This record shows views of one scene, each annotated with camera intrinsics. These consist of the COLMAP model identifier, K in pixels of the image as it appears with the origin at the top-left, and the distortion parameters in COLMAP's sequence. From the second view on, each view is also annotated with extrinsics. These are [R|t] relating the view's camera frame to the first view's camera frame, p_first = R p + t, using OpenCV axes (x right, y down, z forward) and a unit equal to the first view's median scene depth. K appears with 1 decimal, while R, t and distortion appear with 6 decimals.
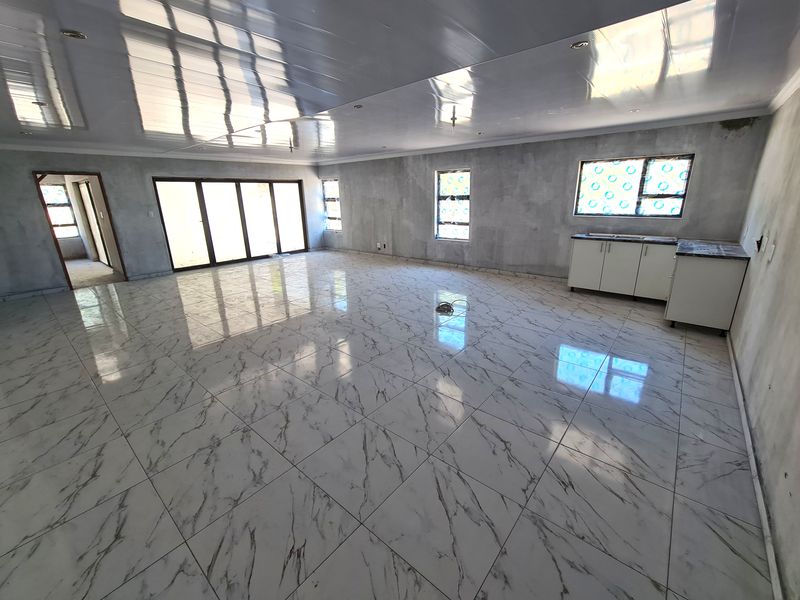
lens RADIAL K [[331.8, 0, 403.3], [0, 331.8, 296.4], [0, 0, 1]] dist [-0.001380, 0.000192]
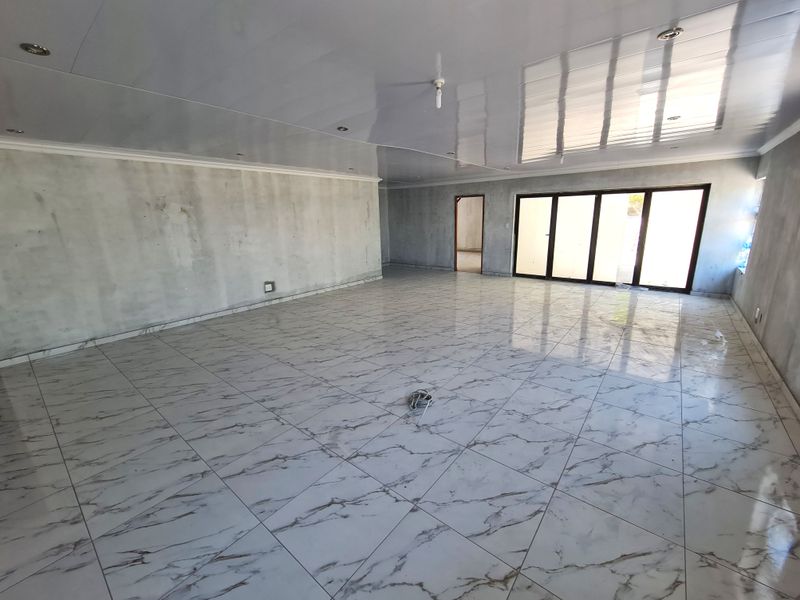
lens RADIAL K [[331.8, 0, 413.6], [0, 331.8, 298.0], [0, 0, 1]] dist [-0.001380, 0.000192]
pose [[0.034833, 0.261798, -0.964494, 0.399894], [-0.272303, 0.931052, 0.242886, -0.172617], [0.961581, 0.254174, 0.103720, 0.520529]]
